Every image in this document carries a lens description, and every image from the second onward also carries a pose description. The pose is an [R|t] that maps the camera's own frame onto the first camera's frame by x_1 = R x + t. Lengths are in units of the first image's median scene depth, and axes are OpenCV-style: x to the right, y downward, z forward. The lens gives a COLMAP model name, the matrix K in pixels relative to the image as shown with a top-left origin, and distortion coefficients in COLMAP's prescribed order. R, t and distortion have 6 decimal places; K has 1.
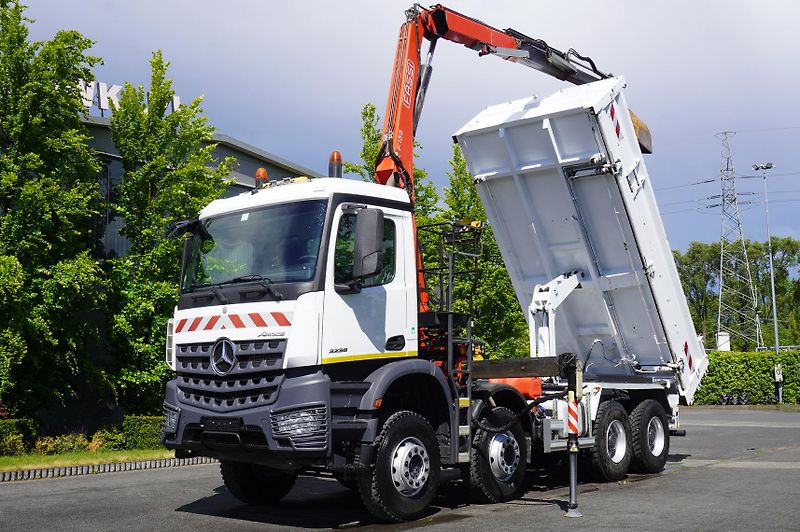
lens RADIAL K [[897.1, 0, 400.0], [0, 897.1, 266.0], [0, 0, 1]] dist [-0.014577, 0.000966]
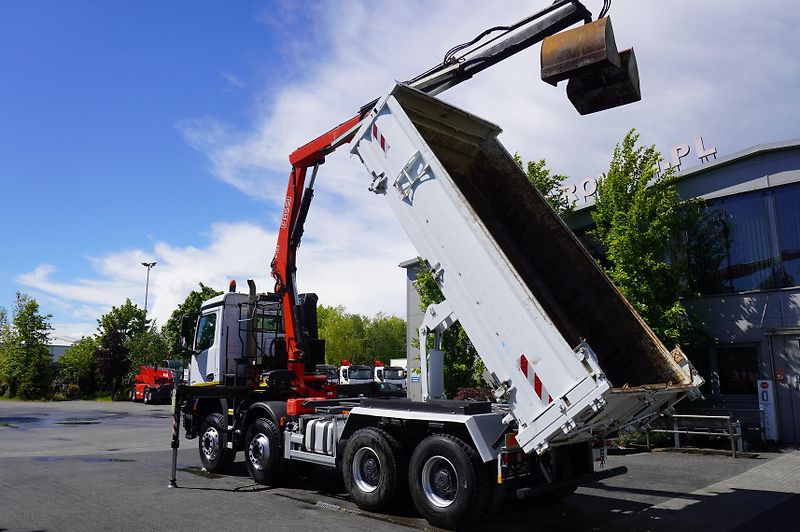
lens RADIAL K [[611.5, 0, 400.0], [0, 611.5, 266.0], [0, 0, 1]] dist [-0.014779, -0.000349]
pose [[-0.121770, -0.164315, -0.978863, 1.267238], [0.136730, 0.974023, -0.180512, 0.144314], [0.983096, -0.155821, -0.096140, 1.555590]]
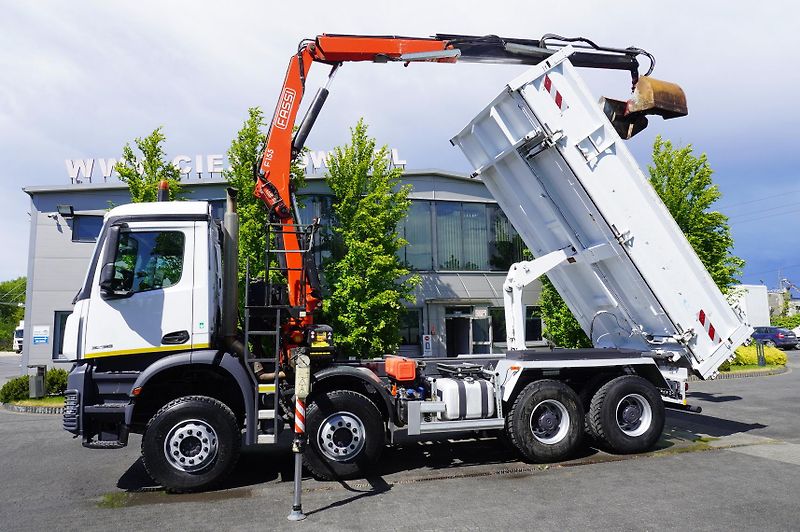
lens RADIAL K [[544.3, 0, 400.0], [0, 544.3, 266.0], [0, 0, 1]] dist [-0.054210, 0.002905]
pose [[0.805933, -0.074149, -0.587345, 0.638324], [0.089107, 0.996016, -0.003472, 0.021619], [0.585262, -0.049538, 0.809329, 0.606466]]
